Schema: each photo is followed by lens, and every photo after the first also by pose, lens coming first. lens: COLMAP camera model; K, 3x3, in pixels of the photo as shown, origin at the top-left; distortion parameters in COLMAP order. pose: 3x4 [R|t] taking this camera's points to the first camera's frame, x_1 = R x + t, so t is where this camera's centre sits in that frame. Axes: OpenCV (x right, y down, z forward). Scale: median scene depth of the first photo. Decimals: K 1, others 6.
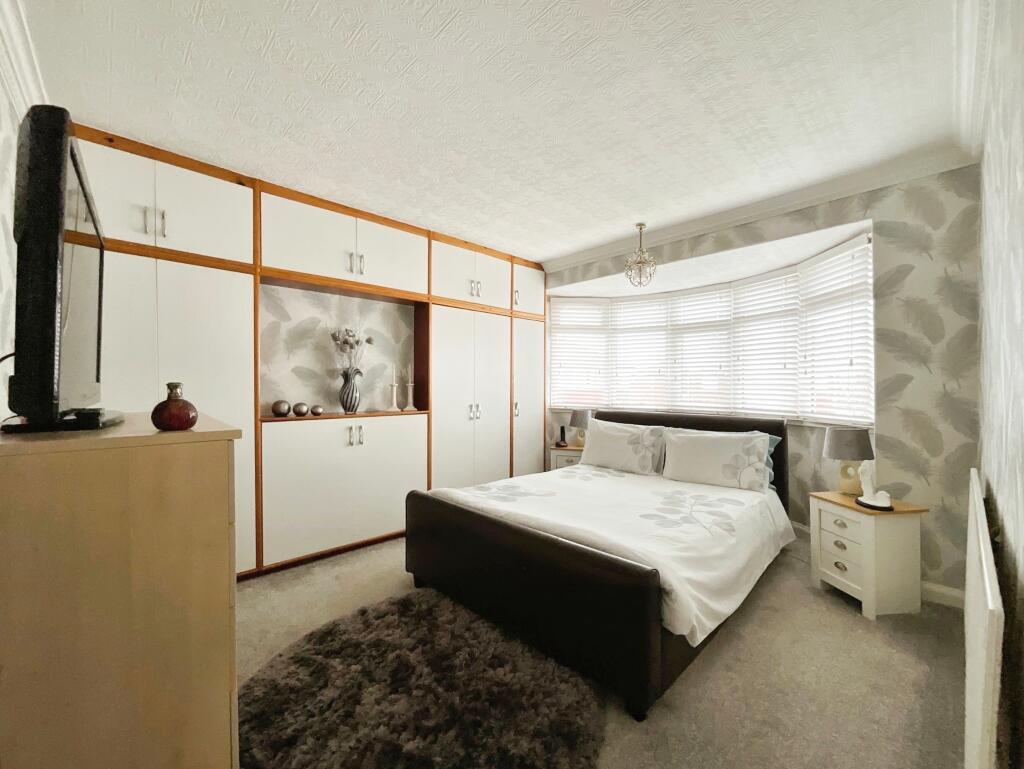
lens RADIAL K [[416.2, 0, 502.4], [0, 416.2, 383.2], [0, 0, 1]] dist [-0.000334, -0.000098]
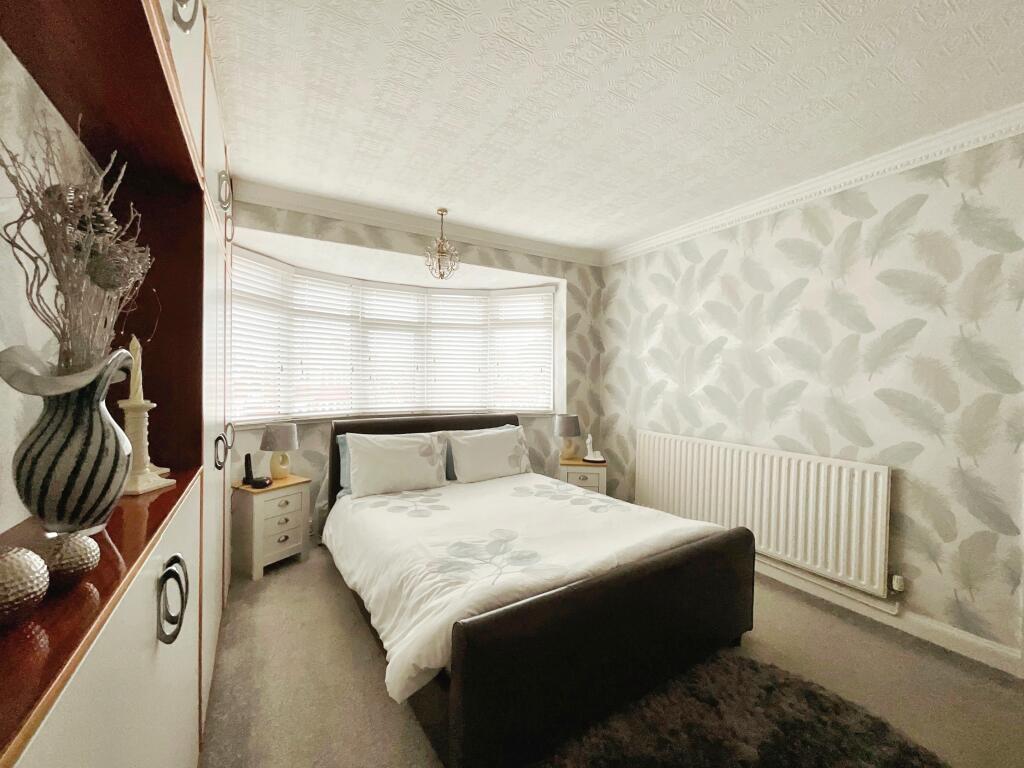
lens RADIAL K [[416.2, 0, 502.4], [0, 416.2, 382.7], [0, 0, 1]] dist [-0.000334, -0.000098]
pose [[0.223384, -0.012000, 0.974657, -0.524182], [-0.010292, 0.999839, 0.014668, -0.022439], [-0.974676, -0.013308, 0.223224, 0.673875]]
